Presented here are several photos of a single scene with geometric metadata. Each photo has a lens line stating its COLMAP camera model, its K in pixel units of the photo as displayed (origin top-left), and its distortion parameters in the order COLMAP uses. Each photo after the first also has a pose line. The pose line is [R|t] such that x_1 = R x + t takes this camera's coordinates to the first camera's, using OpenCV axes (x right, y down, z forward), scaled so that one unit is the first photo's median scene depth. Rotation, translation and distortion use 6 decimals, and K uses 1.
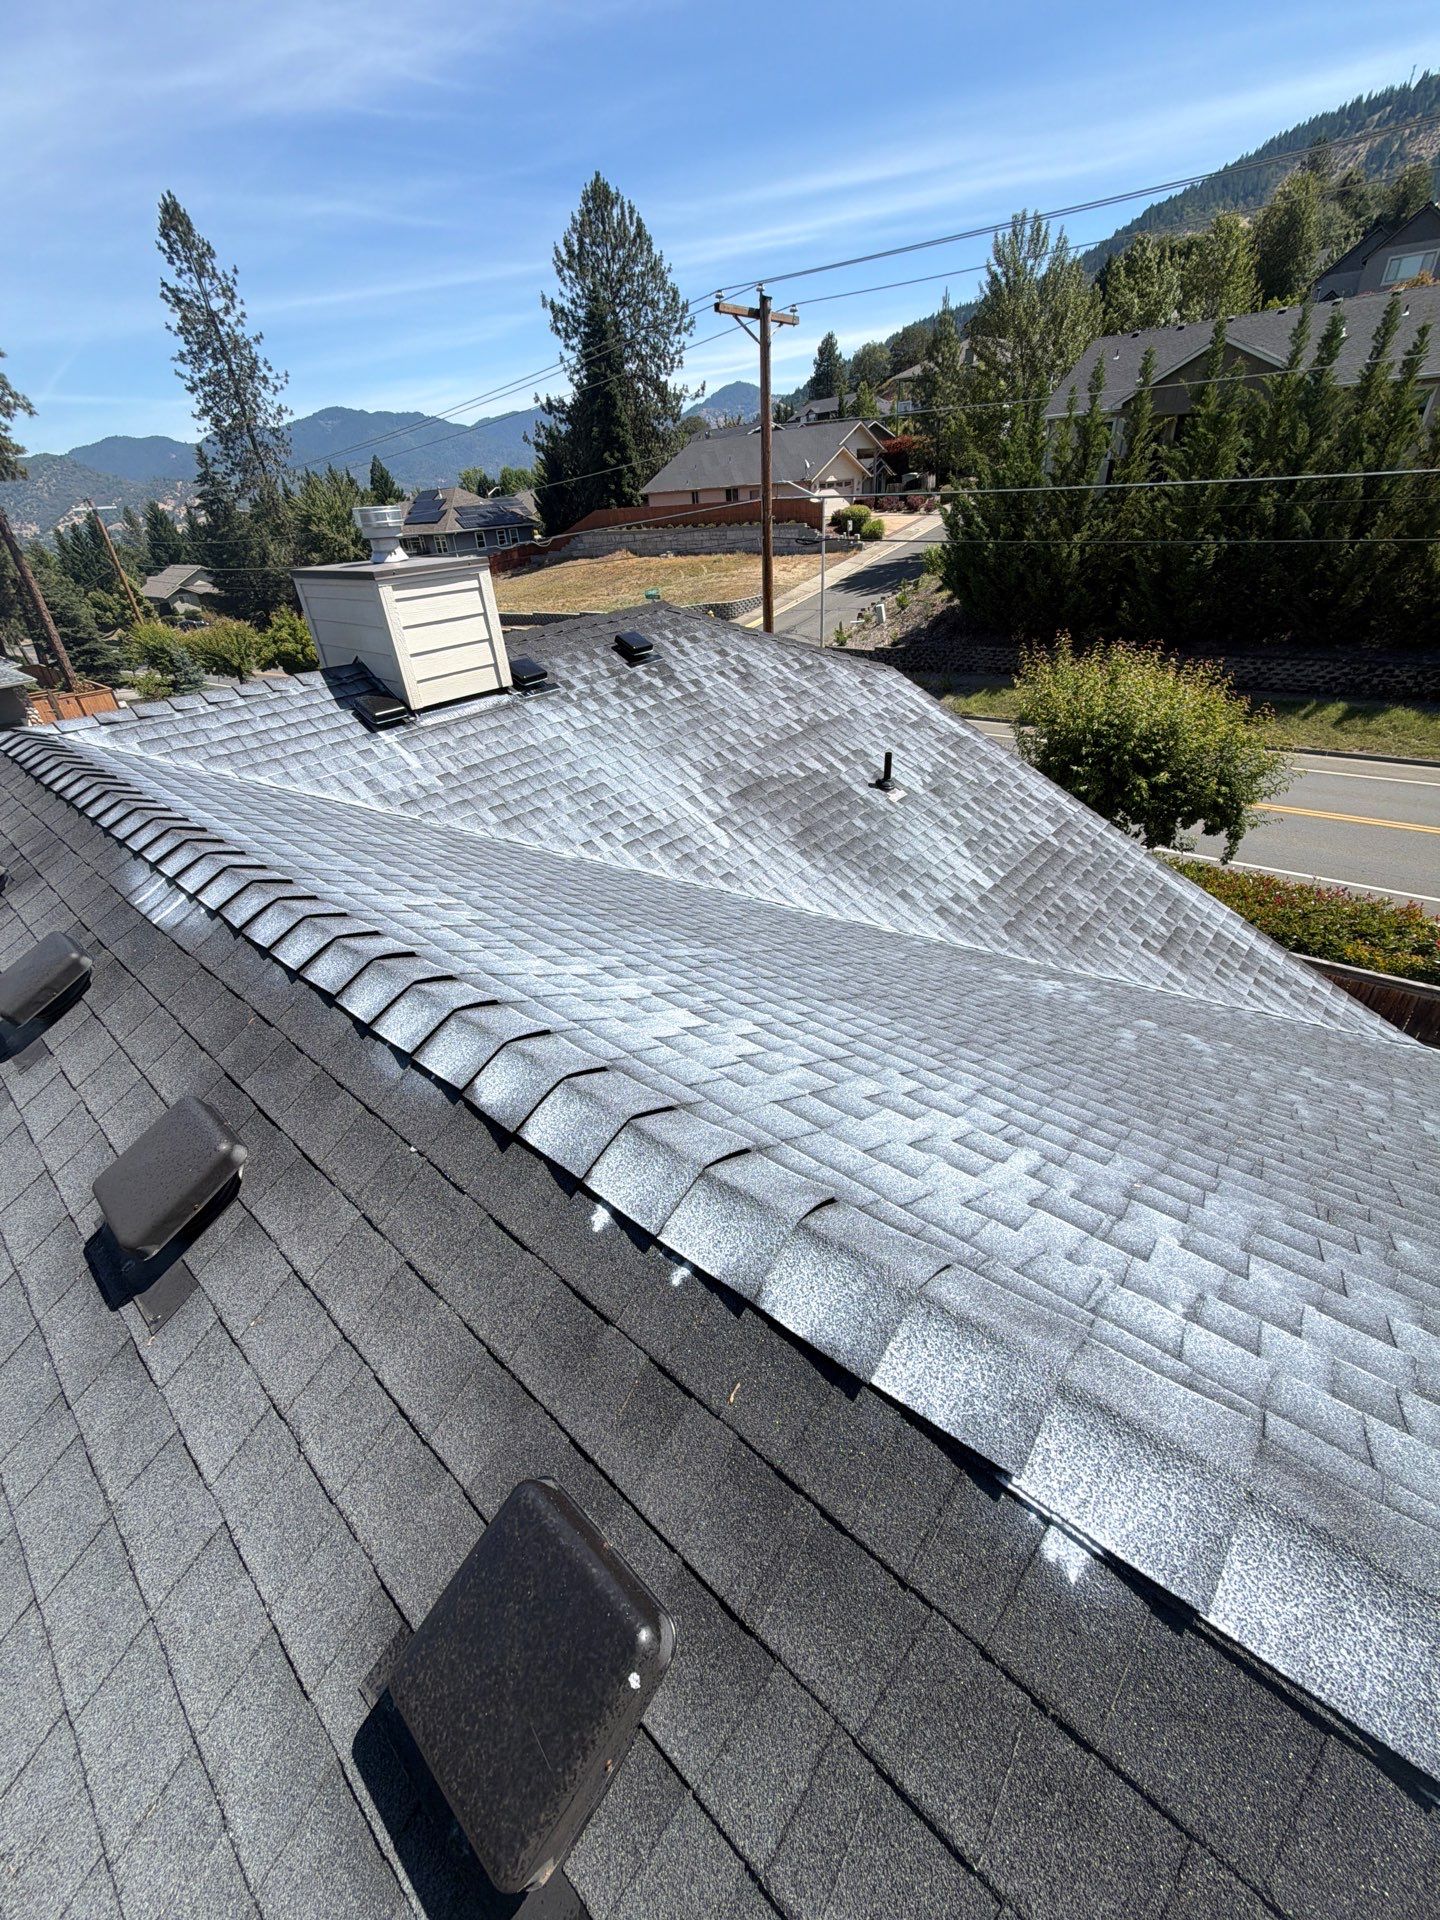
lens RADIAL K [[762.9, 0, 720.0], [0, 762.9, 960.0], [0, 0, 1]] dist [0.000725, -0.000196]
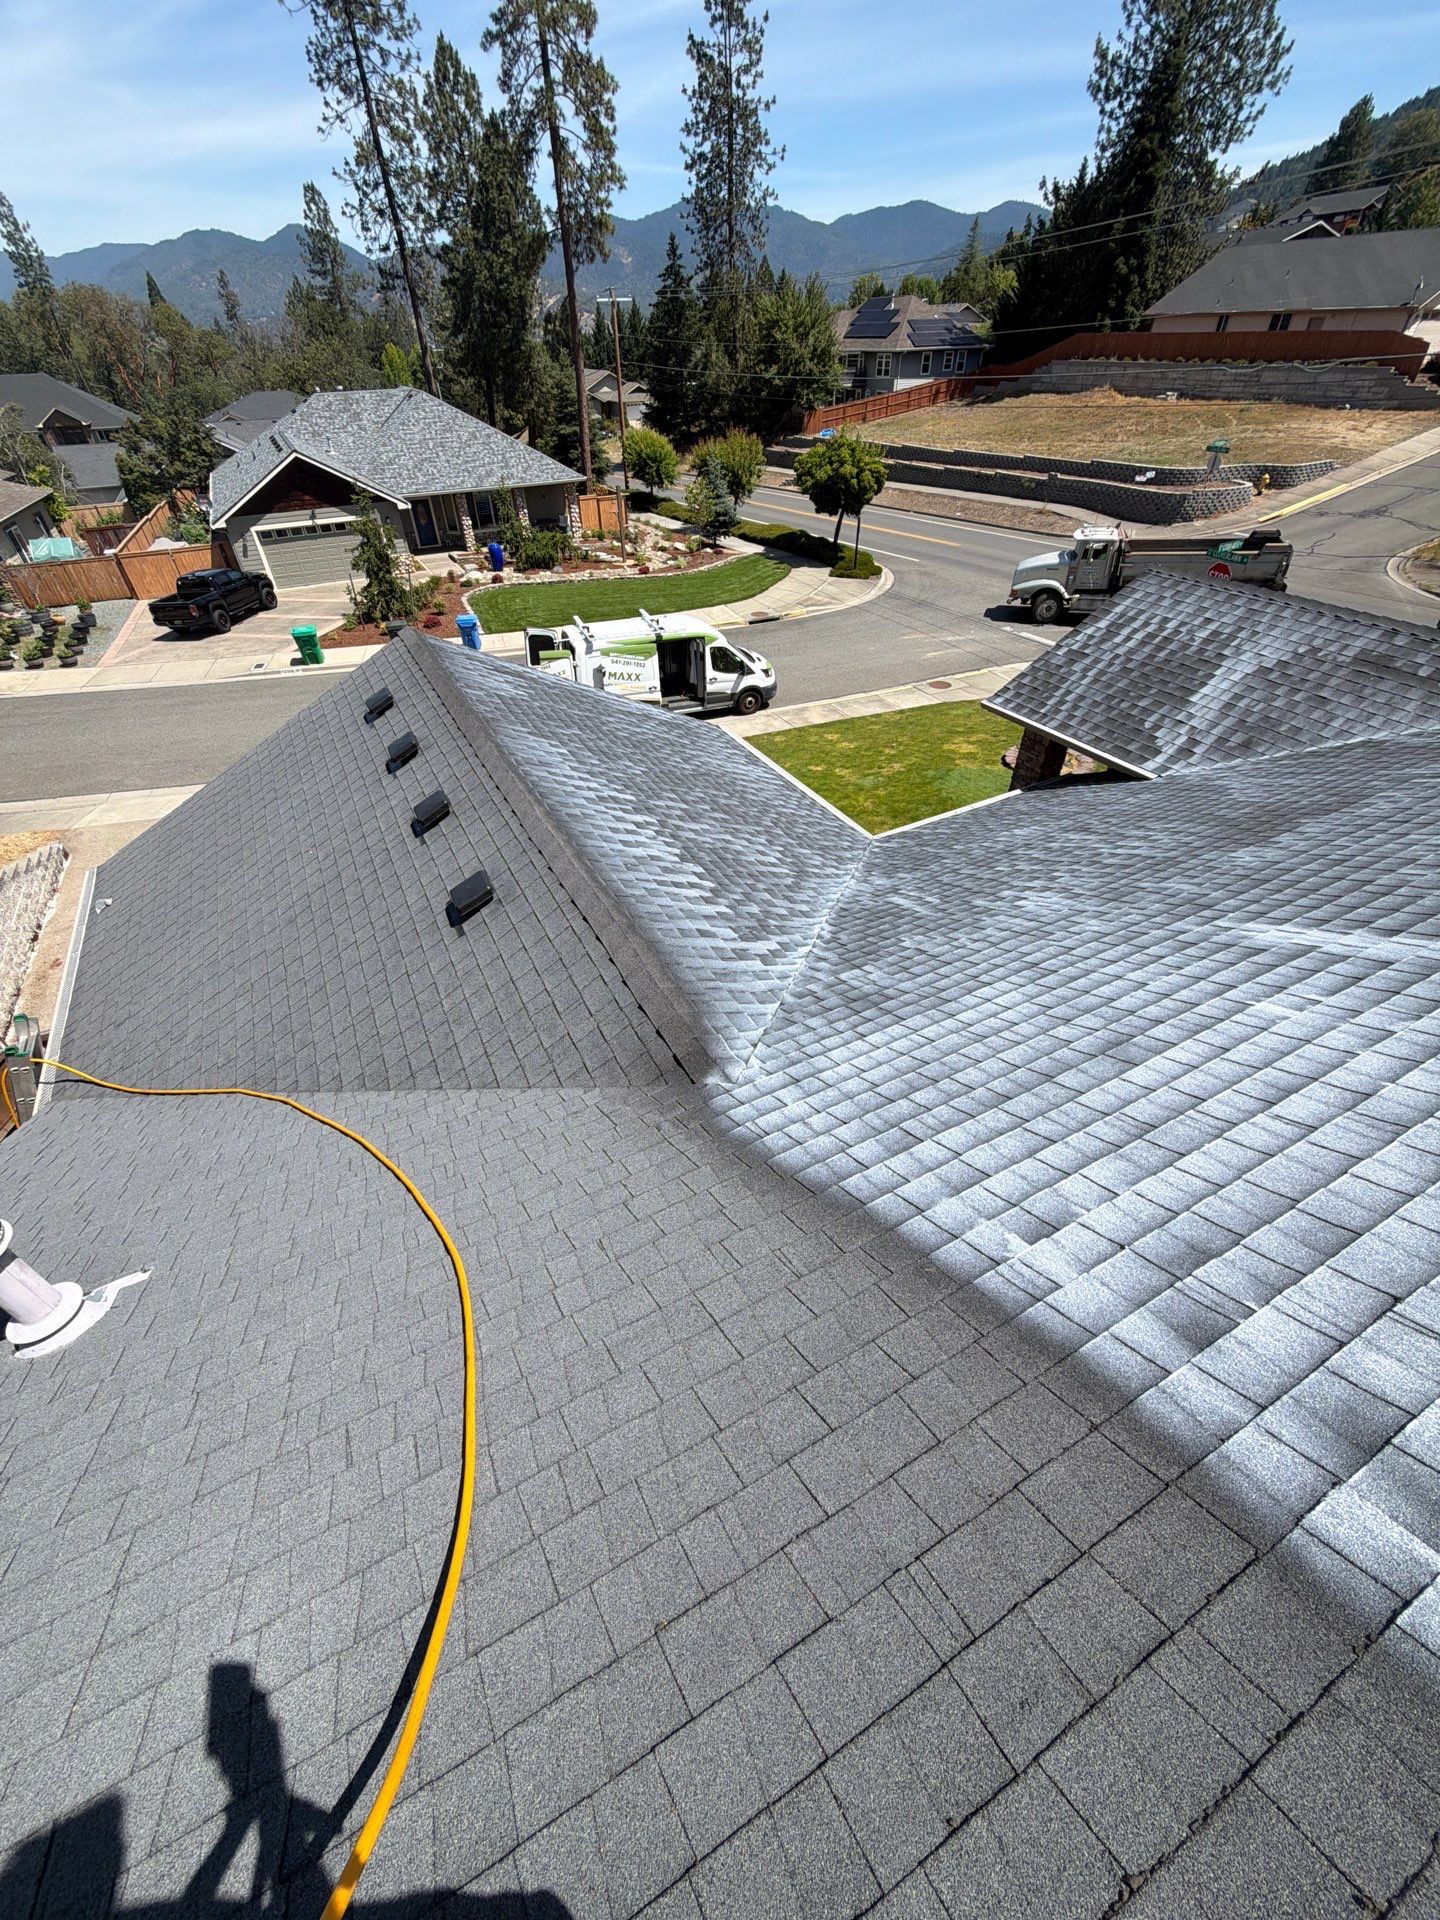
lens RADIAL K [[762.9, 0, 720.0], [0, 762.9, 960.0], [0, 0, 1]] dist [0.000725, -0.000196]
pose [[0.936157, 0.257702, -0.239165, -0.540142], [-0.217741, 0.959058, 0.181098, 0.066256], [0.276042, -0.117460, 0.953941, -0.044993]]
